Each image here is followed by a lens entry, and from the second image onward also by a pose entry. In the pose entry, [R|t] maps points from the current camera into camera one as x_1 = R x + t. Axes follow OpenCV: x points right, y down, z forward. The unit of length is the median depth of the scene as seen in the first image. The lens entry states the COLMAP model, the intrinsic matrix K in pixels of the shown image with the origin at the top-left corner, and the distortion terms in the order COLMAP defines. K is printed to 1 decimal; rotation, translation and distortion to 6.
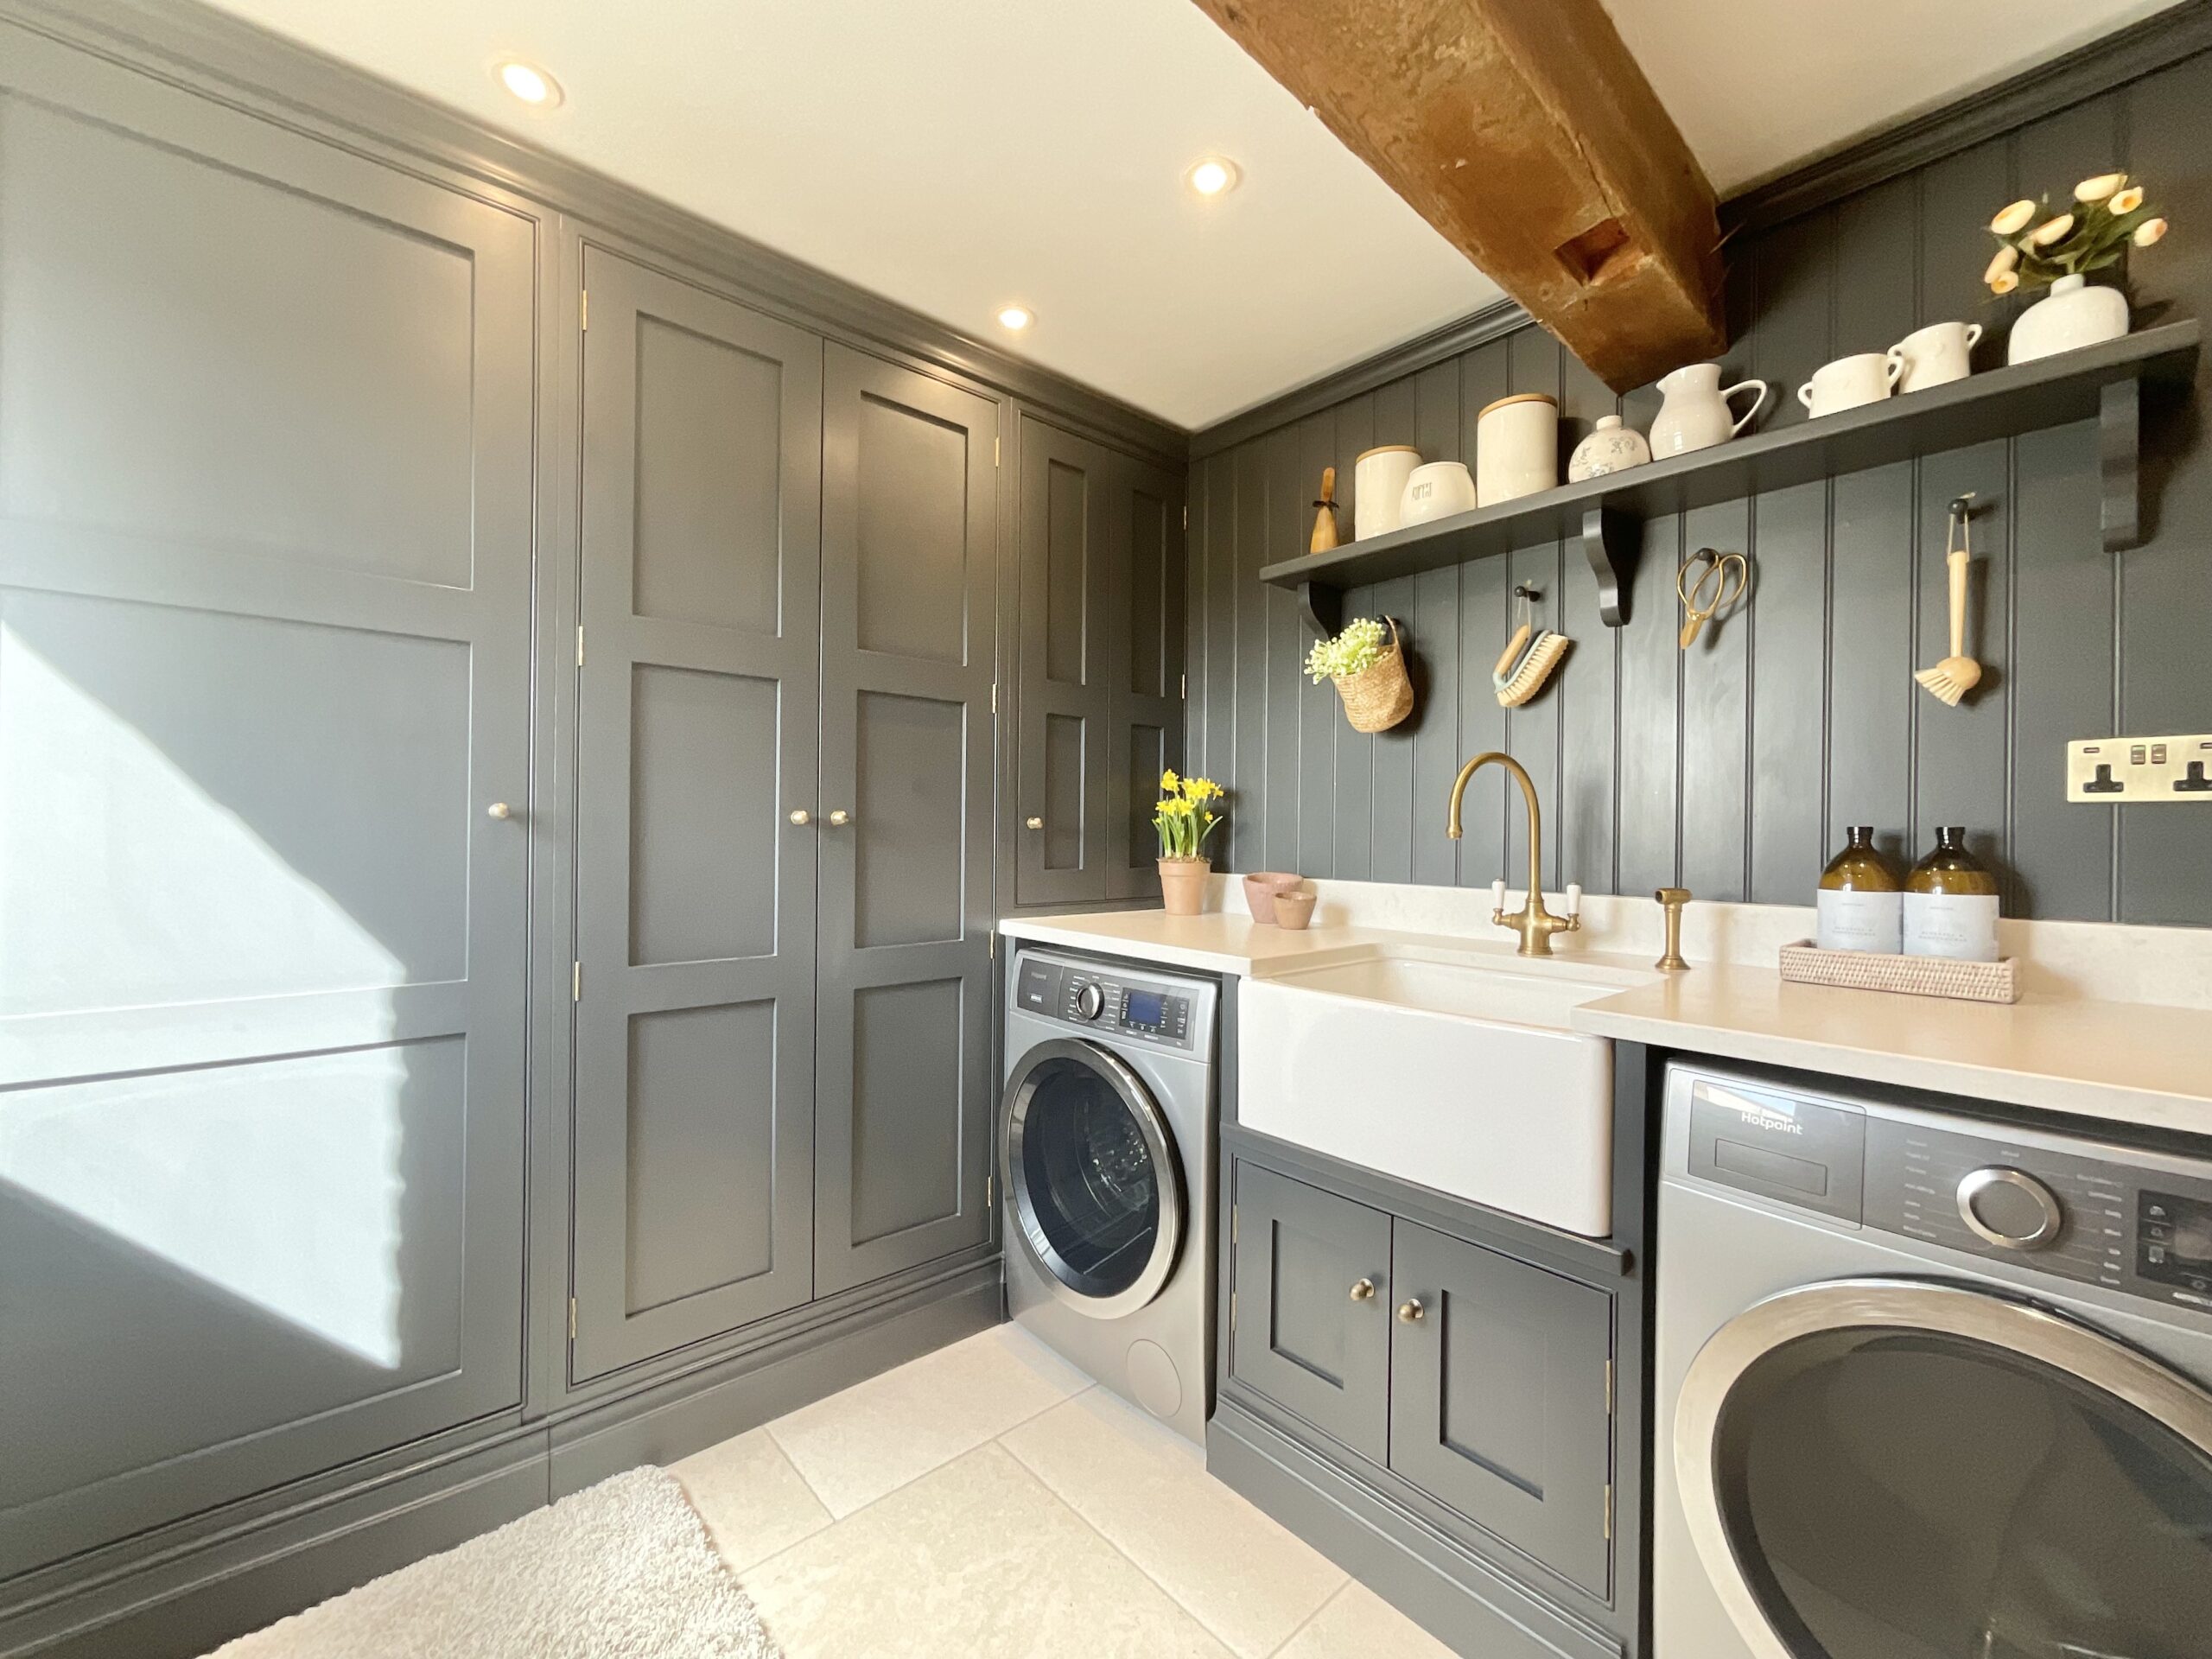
lens RADIAL K [[900.7, 0, 1093.1], [0, 900.7, 824.8], [0, 0, 1]] dist [0.001753, 0.001290]
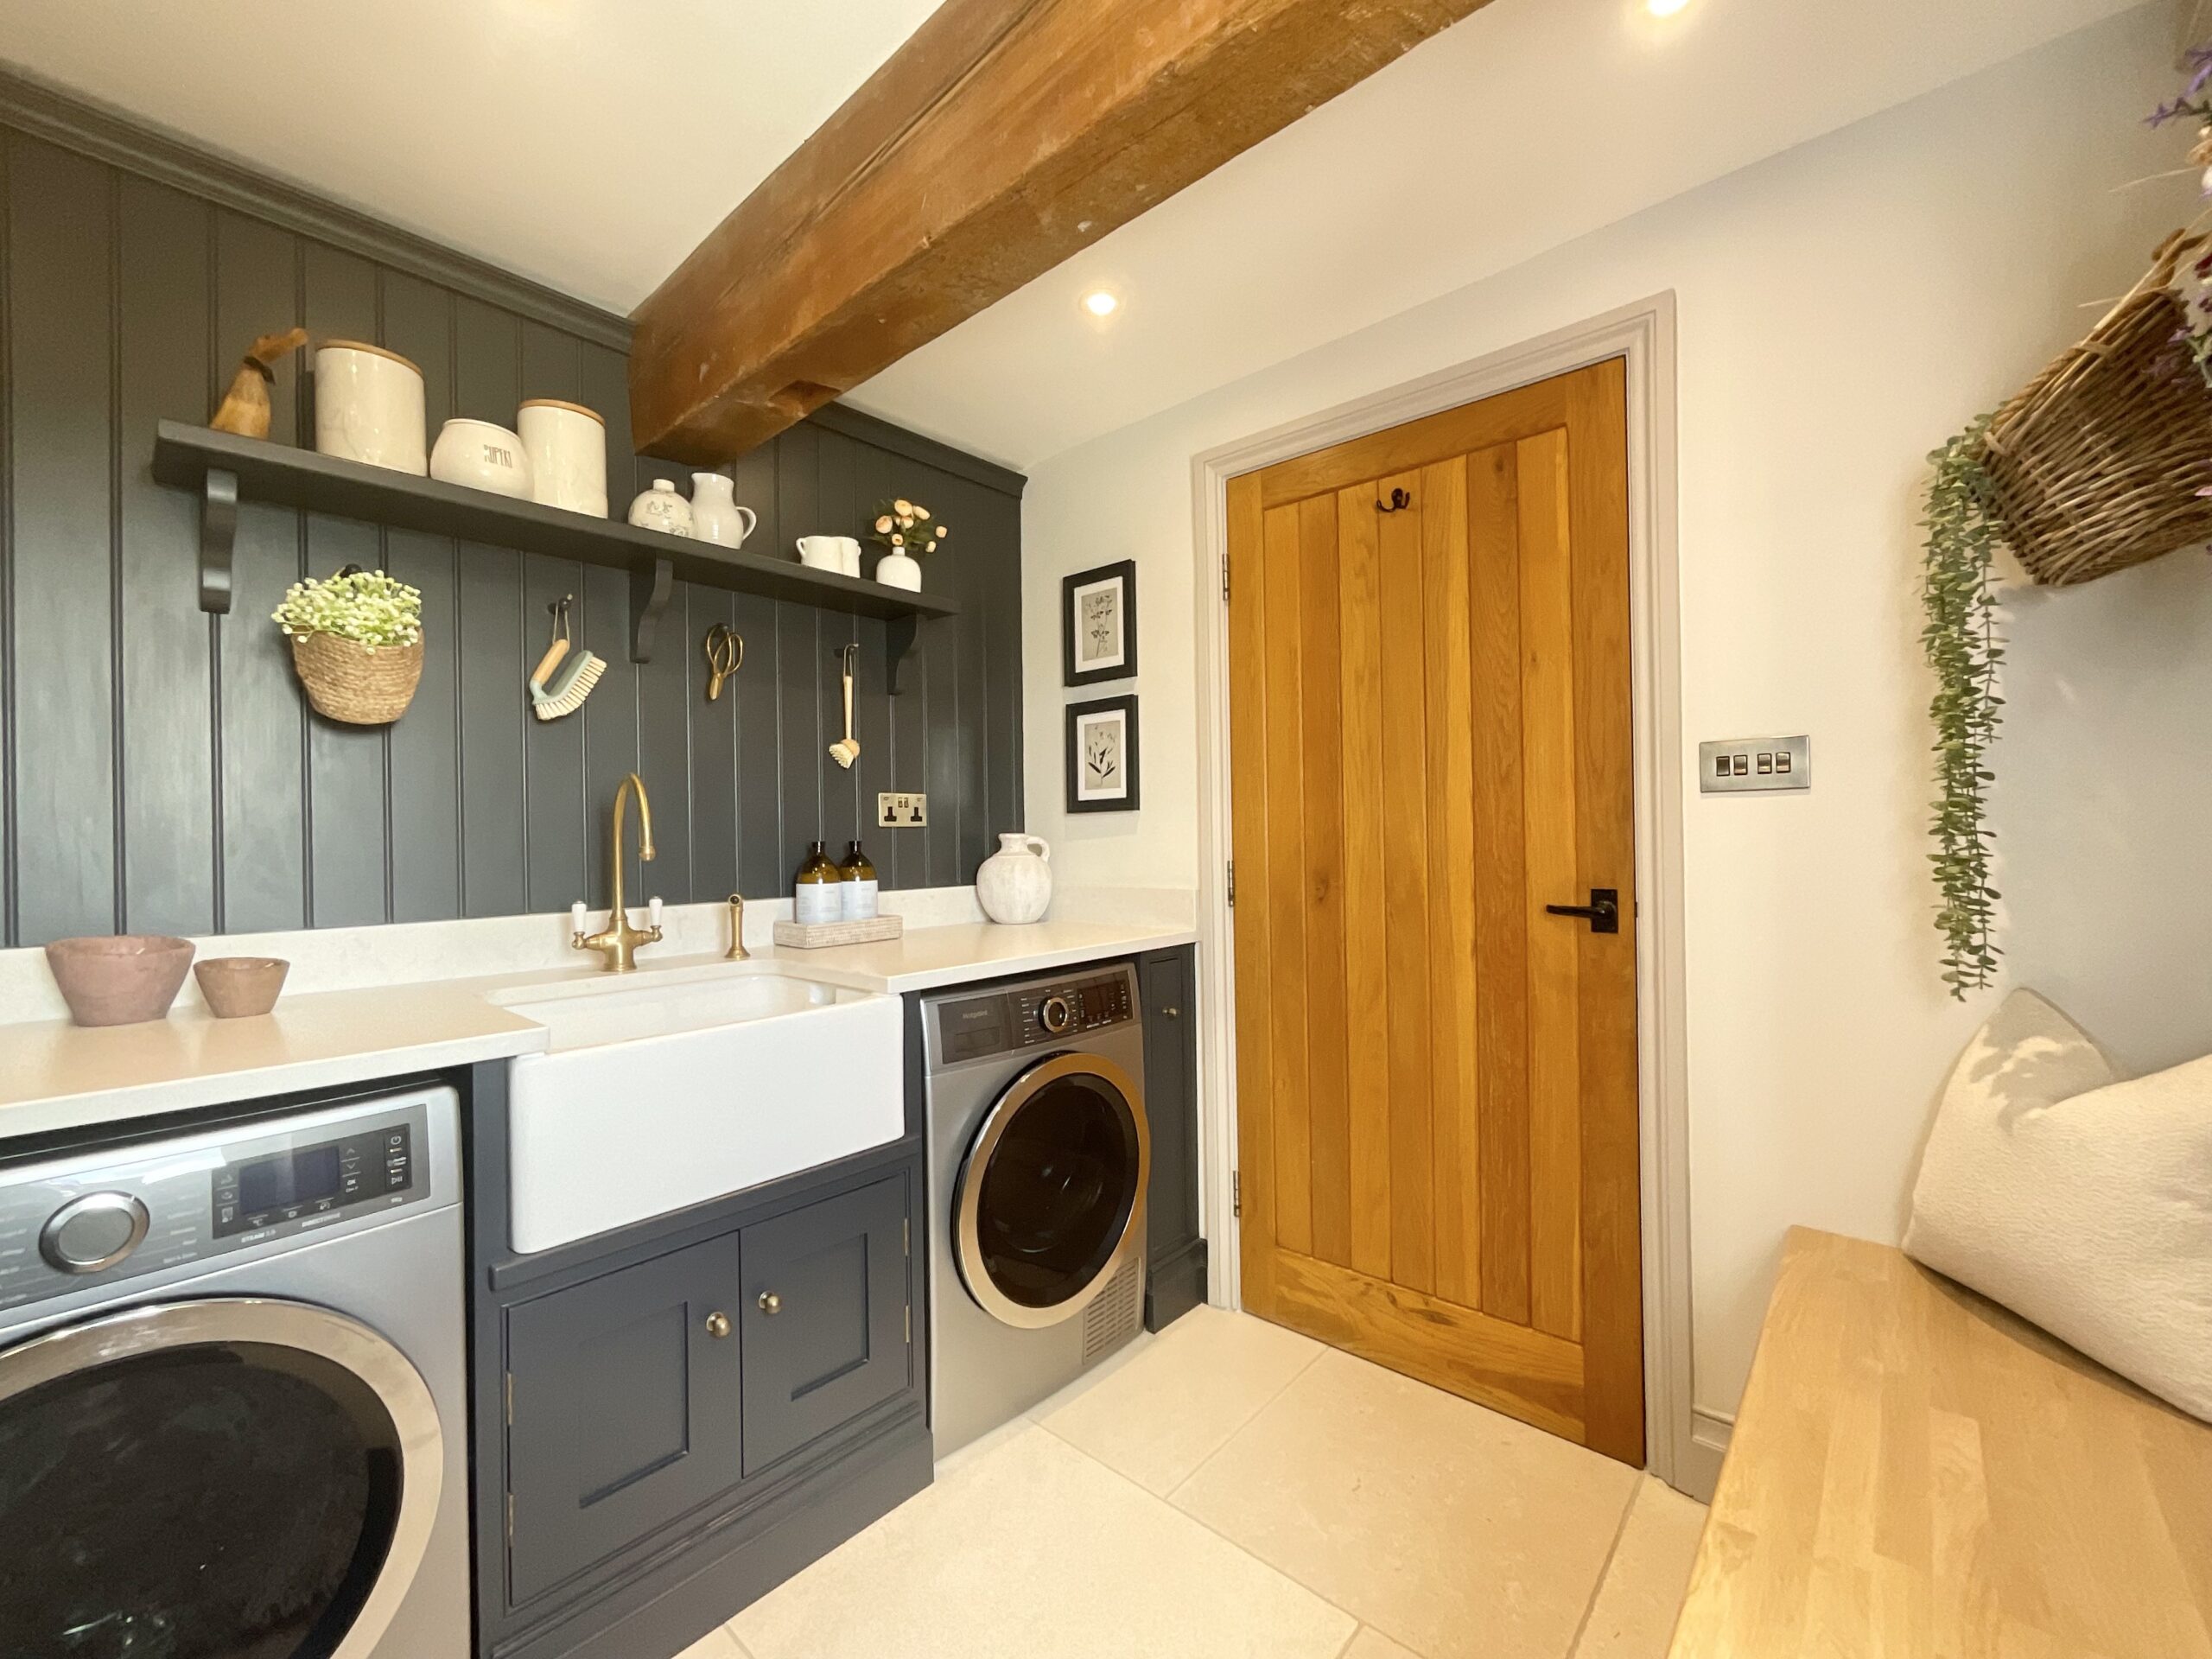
lens RADIAL K [[900.7, 0, 1093.5], [0, 900.7, 833.7], [0, 0, 1]] dist [0.001753, 0.001290]
pose [[-0.114877, -0.004939, 0.993367, -0.652528], [0.011462, 0.999914, 0.006297, -0.013882], [-0.993314, 0.012110, -0.114810, 0.644096]]
